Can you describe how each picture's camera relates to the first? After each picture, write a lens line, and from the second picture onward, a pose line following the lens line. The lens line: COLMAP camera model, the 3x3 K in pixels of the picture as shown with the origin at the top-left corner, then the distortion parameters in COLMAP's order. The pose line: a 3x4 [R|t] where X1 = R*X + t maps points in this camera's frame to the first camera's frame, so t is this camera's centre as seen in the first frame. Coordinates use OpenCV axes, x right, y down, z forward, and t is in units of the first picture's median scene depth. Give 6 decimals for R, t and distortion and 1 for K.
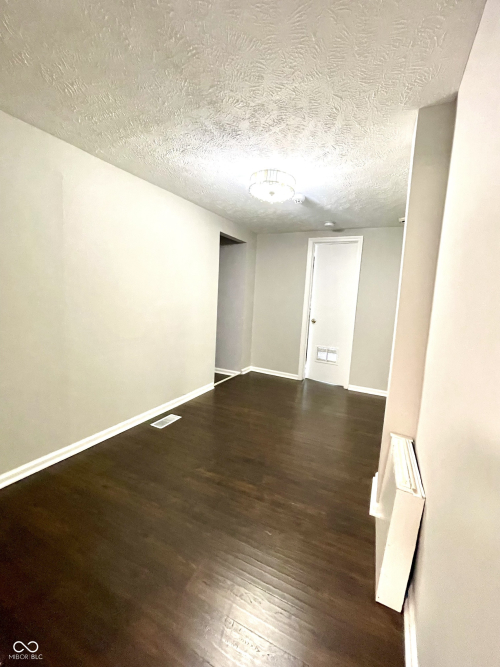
lens RADIAL K [[270.4, 0, 254.9], [0, 270.4, 335.4], [0, 0, 1]] dist [-0.002133, -0.000462]
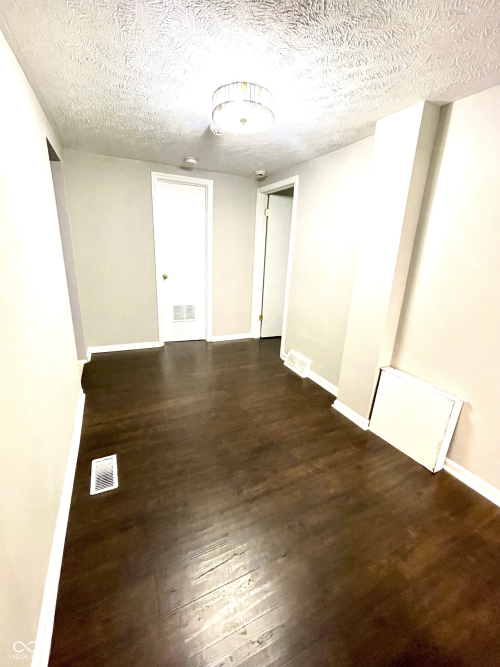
lens RADIAL K [[270.4, 0, 253.9], [0, 270.4, 333.4], [0, 0, 1]] dist [-0.002133, -0.000462]
pose [[0.639375, -0.252762, 0.726162, -0.464625], [0.097057, 0.963400, 0.249882, -0.114201], [-0.762745, -0.089290, 0.640506, 0.353506]]
